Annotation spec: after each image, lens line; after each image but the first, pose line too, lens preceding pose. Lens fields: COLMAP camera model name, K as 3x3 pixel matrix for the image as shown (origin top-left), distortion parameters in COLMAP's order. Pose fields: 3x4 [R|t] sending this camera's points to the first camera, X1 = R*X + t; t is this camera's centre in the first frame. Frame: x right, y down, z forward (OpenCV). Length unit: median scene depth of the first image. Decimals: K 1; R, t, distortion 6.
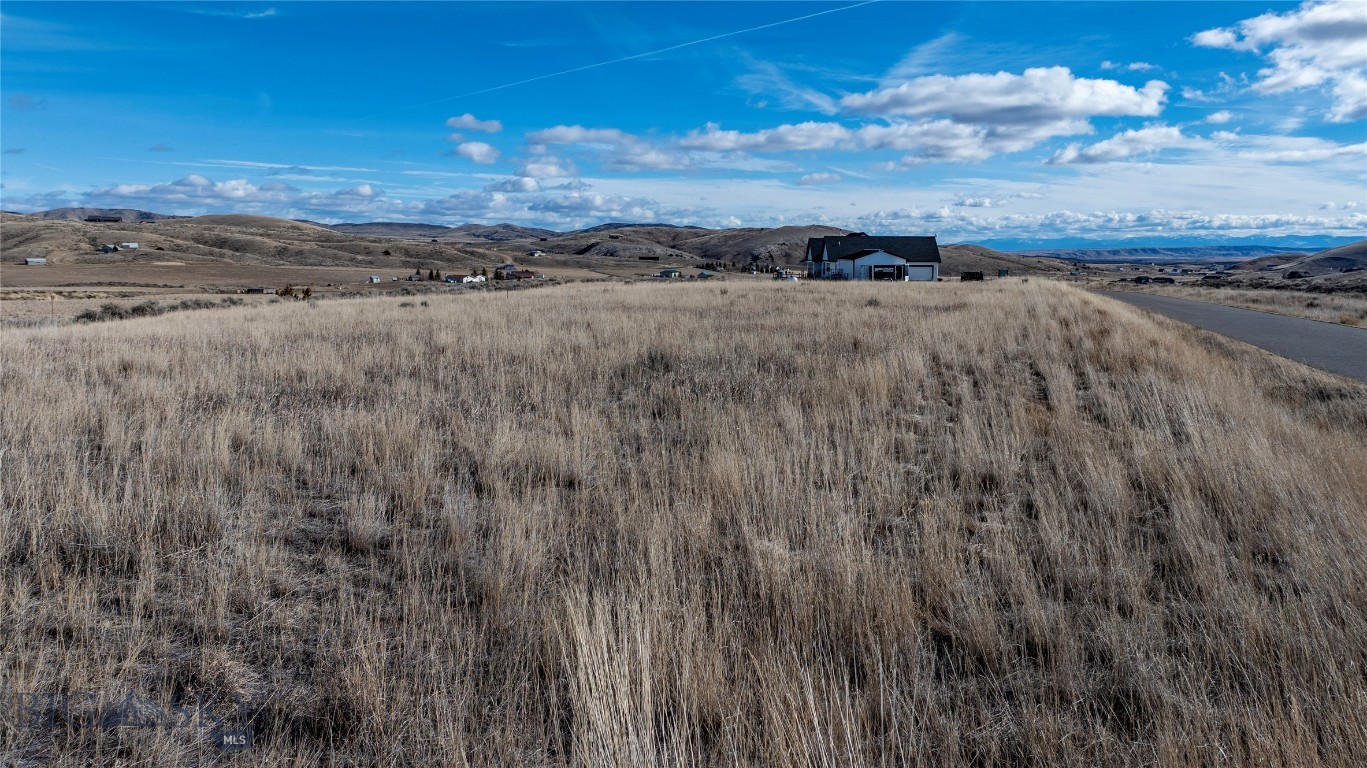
lens RADIAL K [[962.5, 0, 691.4], [0, 962.5, 381.8], [0, 0, 1]] dist [-0.036199, 0.030631]
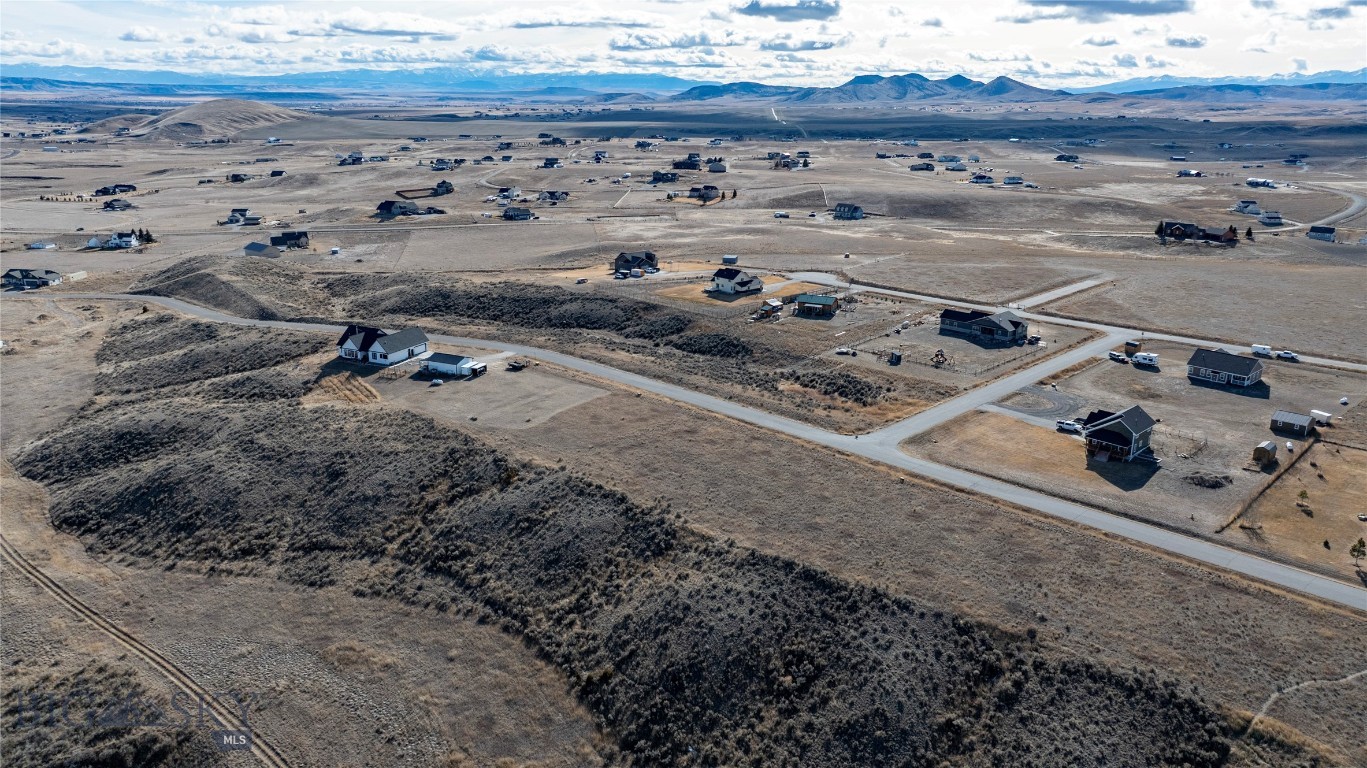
lens RADIAL K [[962.5, 0, 694.6], [0, 962.5, 393.7], [0, 0, 1]] dist [-0.036199, 0.030631]
pose [[0.430054, -0.263258, 0.863567, -0.186749], [0.097932, 0.964499, 0.245257, -0.069682], [-0.897476, -0.020903, 0.440568, -0.049428]]
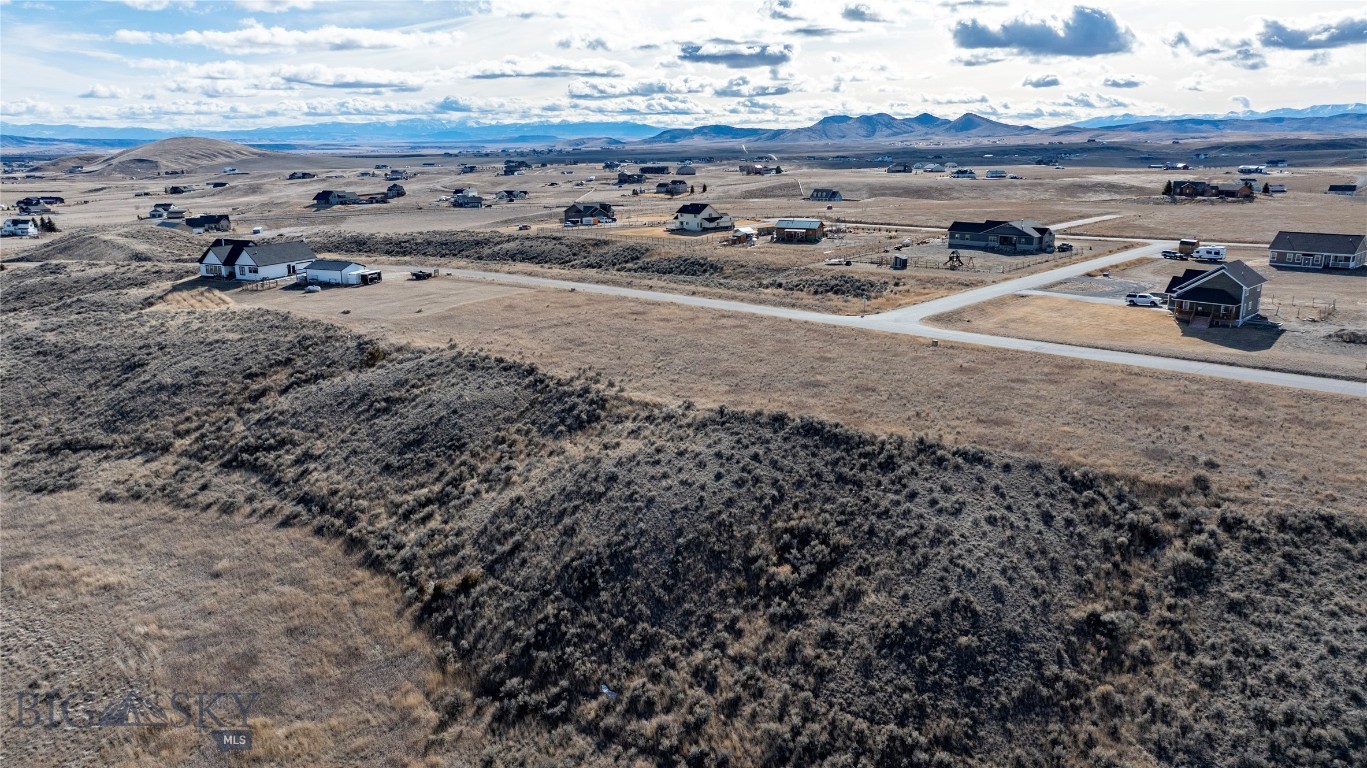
lens RADIAL K [[962.5, 0, 693.7], [0, 962.5, 381.8], [0, 0, 1]] dist [-0.036199, 0.030631]
pose [[0.405112, -0.221459, 0.887040, -0.140160], [0.119062, 0.974737, 0.188978, -0.024247], [-0.906481, 0.029055, 0.421245, -0.027431]]
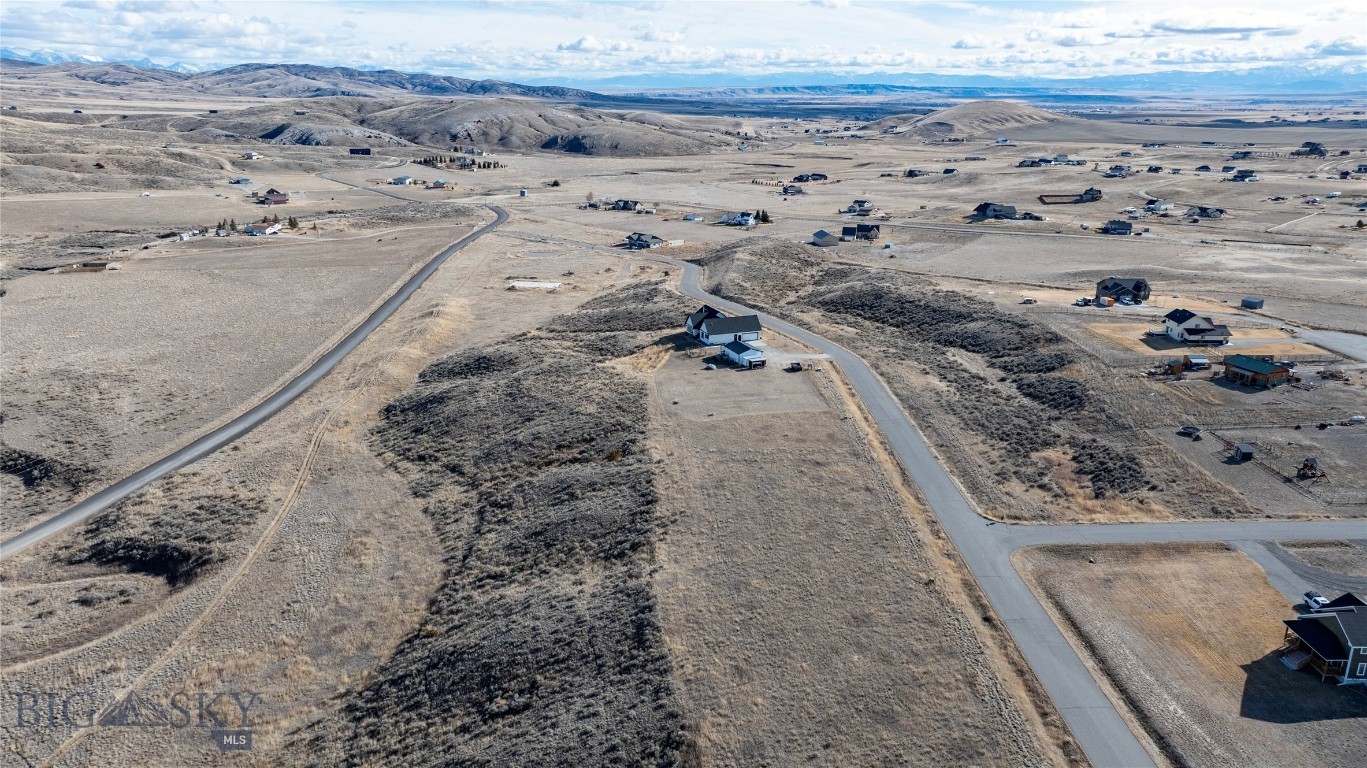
lens RADIAL K [[962.5, 0, 687.8], [0, 962.5, 398.6], [0, 0, 1]] dist [-0.036199, 0.030631]
pose [[0.941008, -0.102068, 0.322624, -0.083518], [0.040405, 0.980495, 0.192347, -0.059294], [-0.335963, -0.167964, 0.926778, -0.125082]]
